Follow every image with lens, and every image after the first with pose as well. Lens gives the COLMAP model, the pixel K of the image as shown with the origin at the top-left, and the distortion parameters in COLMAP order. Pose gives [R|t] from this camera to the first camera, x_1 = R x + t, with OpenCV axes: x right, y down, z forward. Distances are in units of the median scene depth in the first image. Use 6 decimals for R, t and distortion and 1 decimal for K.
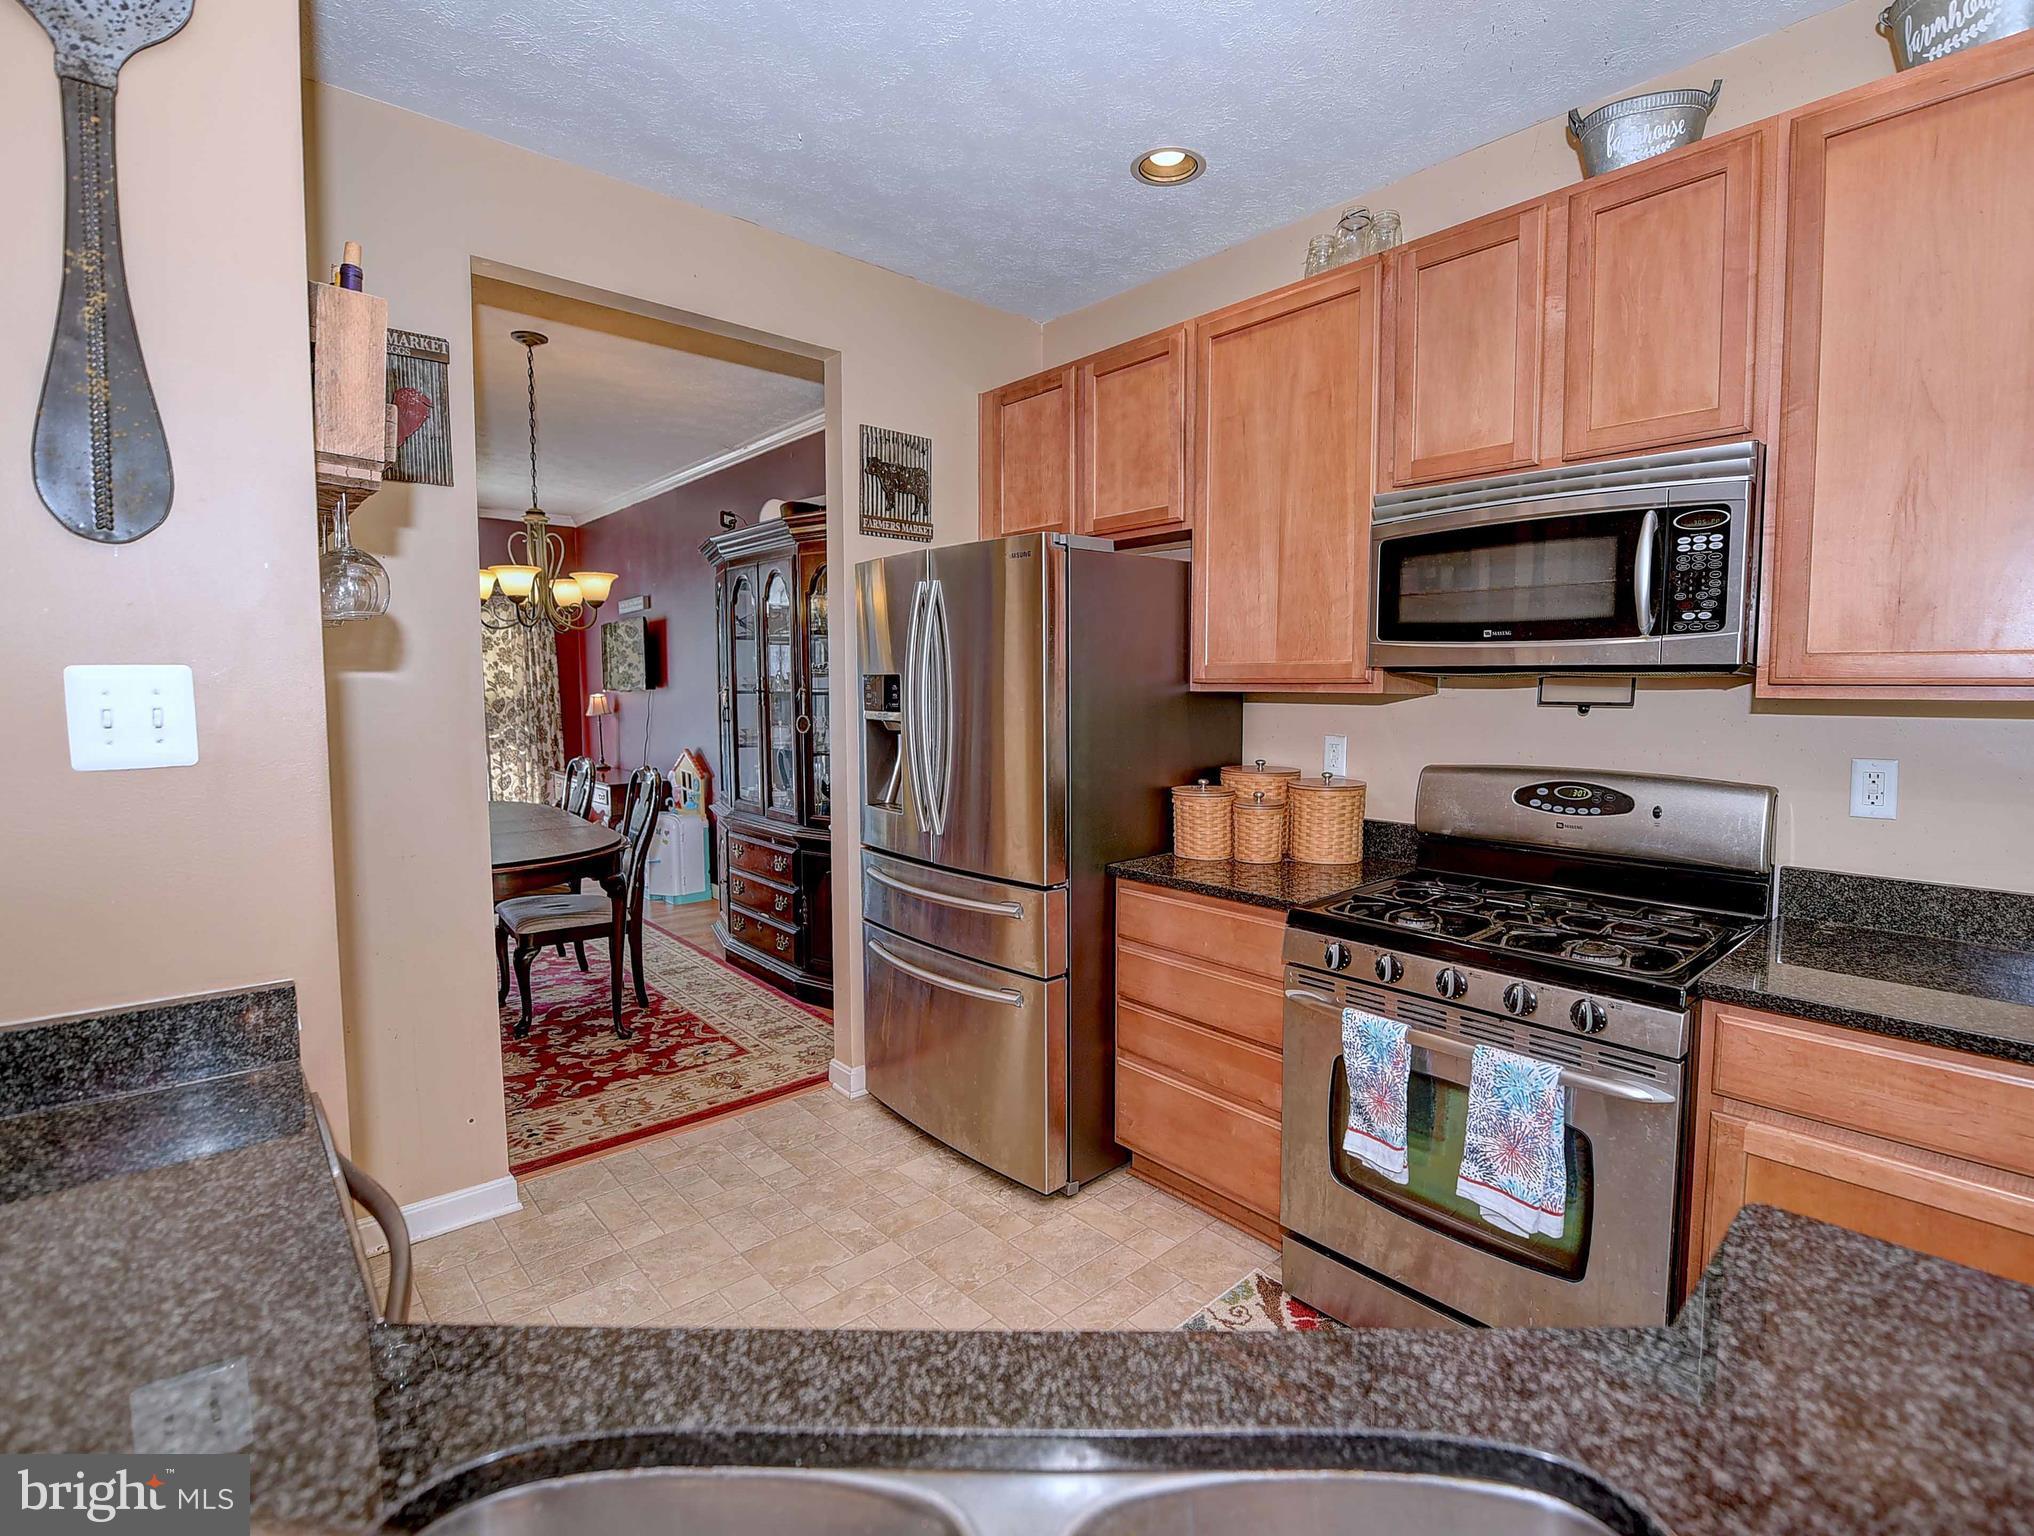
lens RADIAL K [[958.0, 0, 1053.1], [0, 958.0, 749.0], [0, 0, 1]] dist [-0.007236, -0.000354]
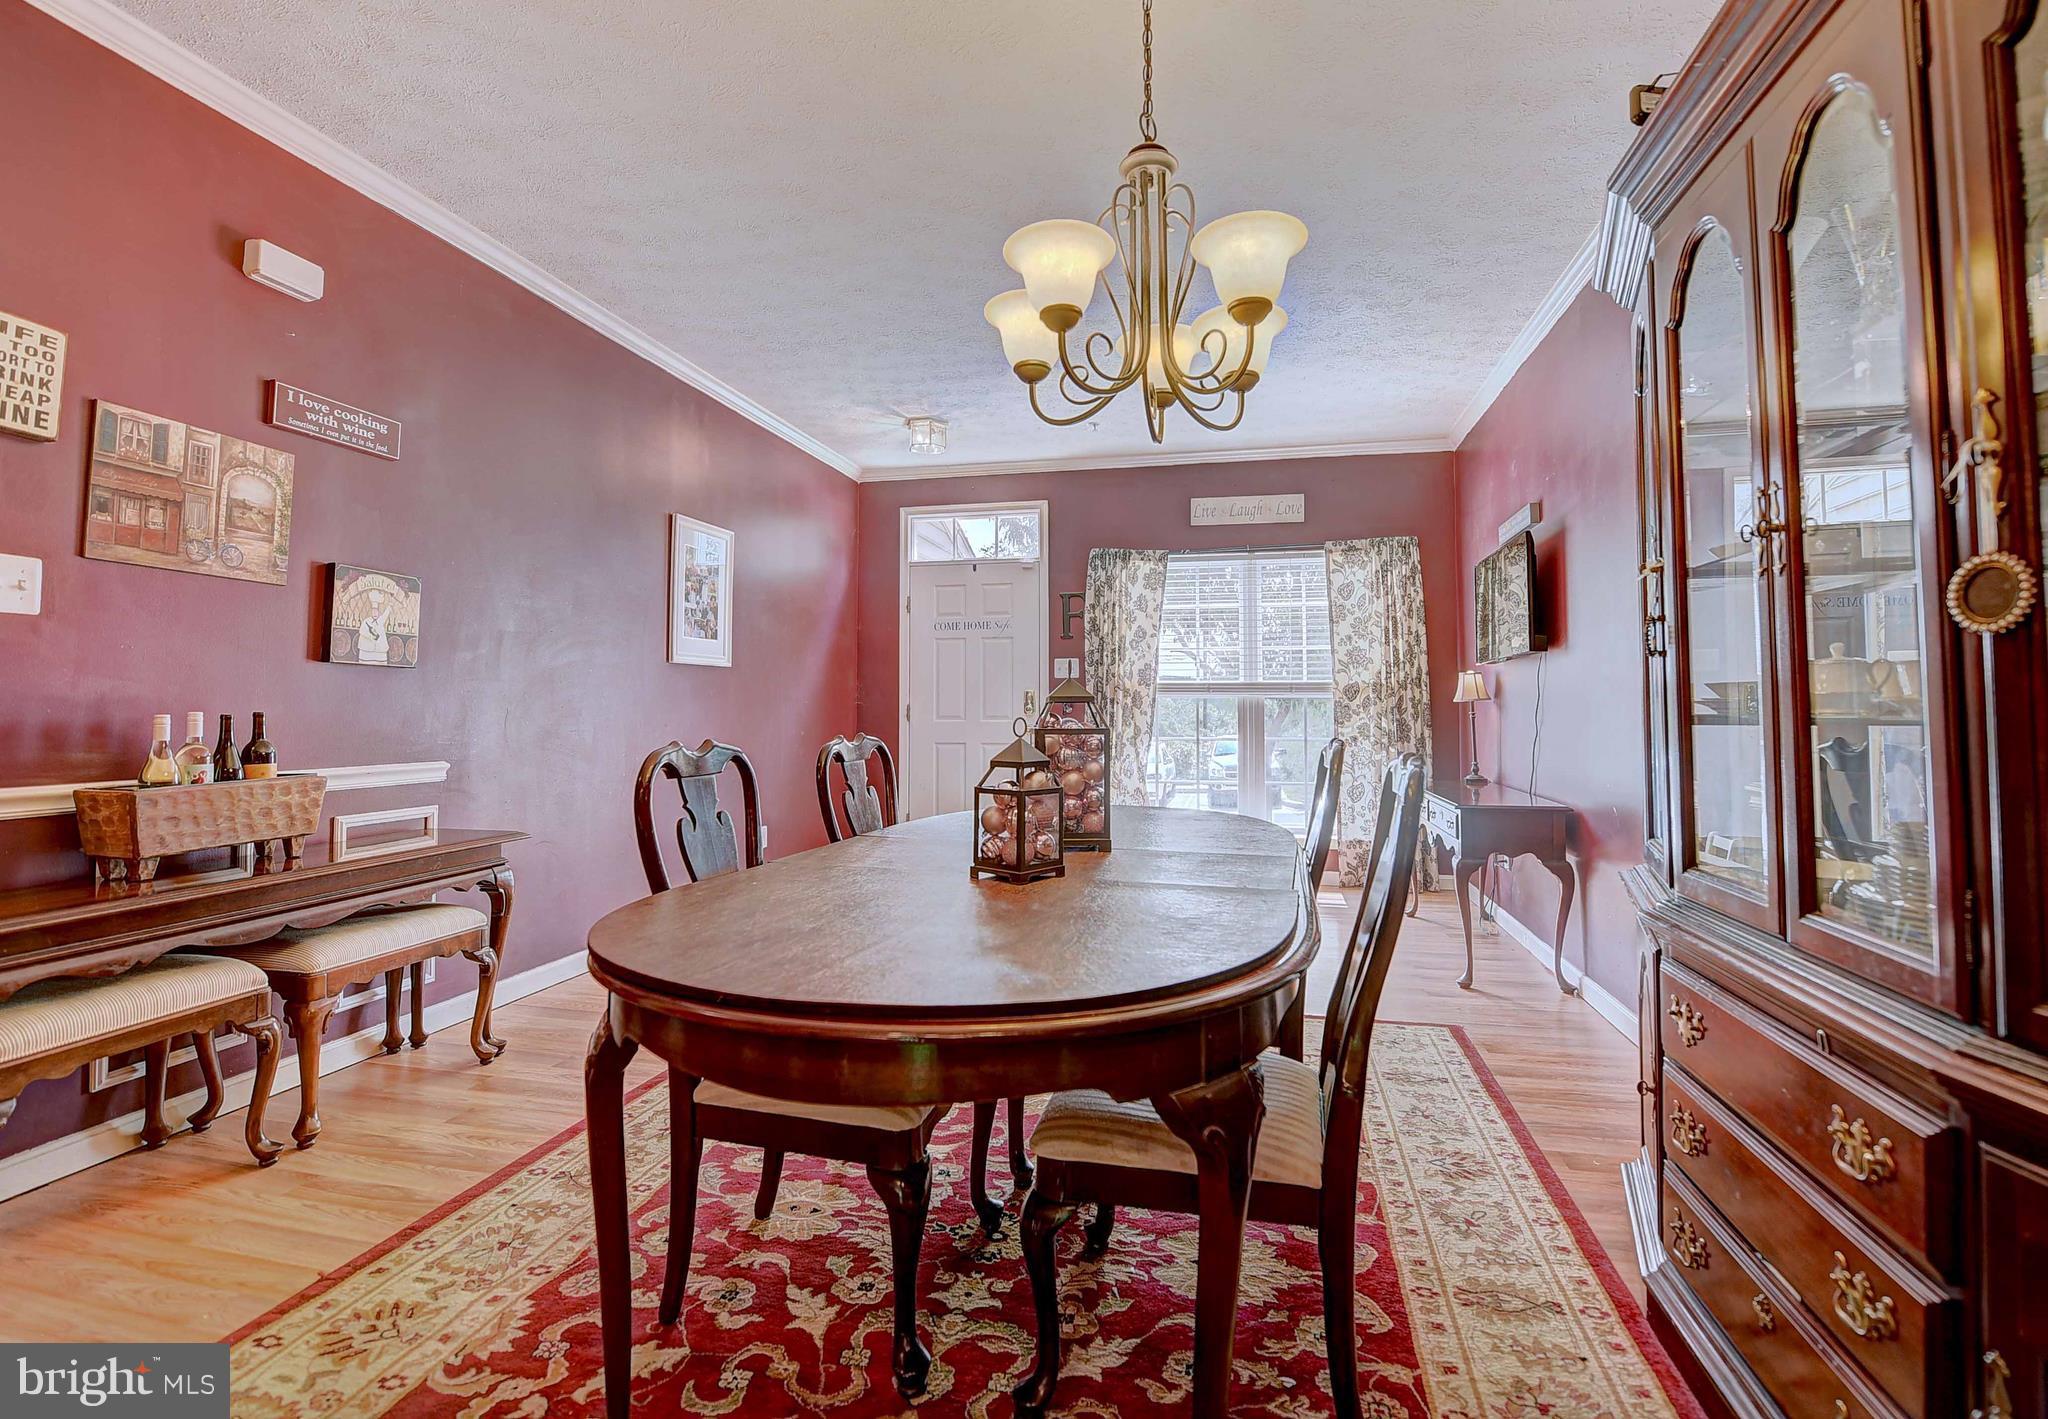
lens RADIAL K [[919.1, 0, 1059.6], [0, 919.1, 677.9], [0, 0, 1]] dist [-0.024150, -0.000874]
pose [[0.587305, -0.028889, -0.808850, -0.294129], [-0.055269, 0.995599, -0.075689, 0.030866], [0.807476, 0.089157, 0.583124, 0.930054]]
